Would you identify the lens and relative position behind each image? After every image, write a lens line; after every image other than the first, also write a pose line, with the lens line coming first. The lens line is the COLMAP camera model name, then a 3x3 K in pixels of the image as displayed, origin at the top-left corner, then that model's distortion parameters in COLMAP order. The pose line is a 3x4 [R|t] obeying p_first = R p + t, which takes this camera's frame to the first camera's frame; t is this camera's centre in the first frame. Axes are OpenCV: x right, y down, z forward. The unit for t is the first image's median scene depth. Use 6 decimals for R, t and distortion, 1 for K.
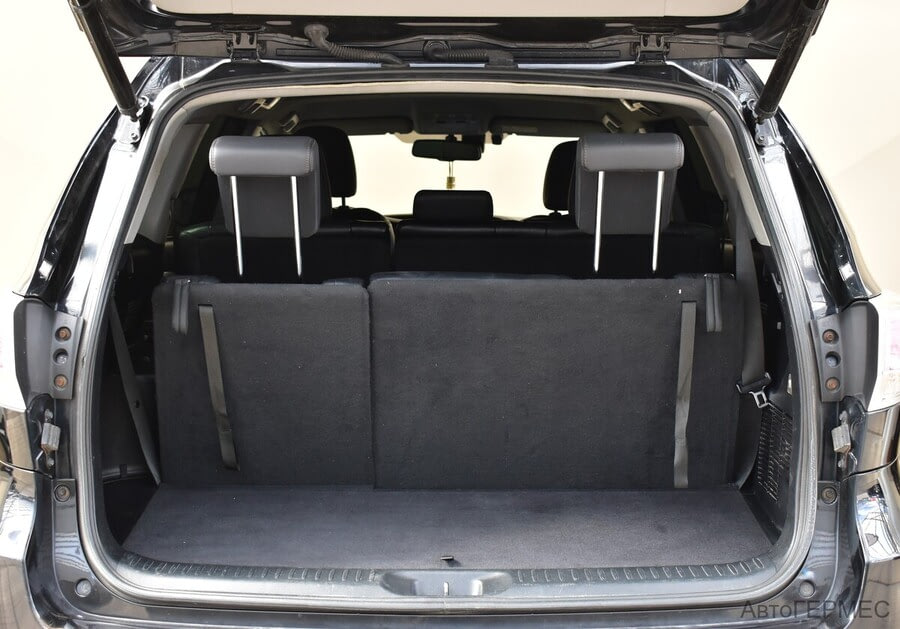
lens RADIAL K [[1400.5, 0, 450.0], [0, 1400.5, 314.5], [0, 0, 1]] dist [0.001326, 0.051925]
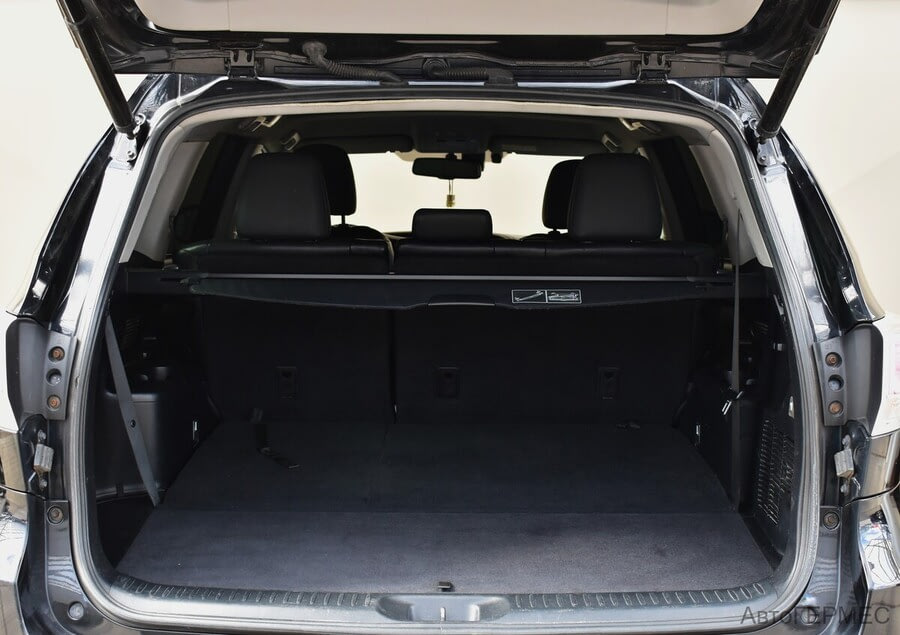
lens RADIAL K [[1268.5, 0, 450.0], [0, 1268.5, 317.5], [0, 0, 1]] dist [-0.007527, -0.053434]
pose [[0.999983, 0.003789, -0.004345, 0.005209], [-0.003779, 0.999991, 0.002162, -0.014417], [0.004353, -0.002146, 0.999988, 0.104125]]
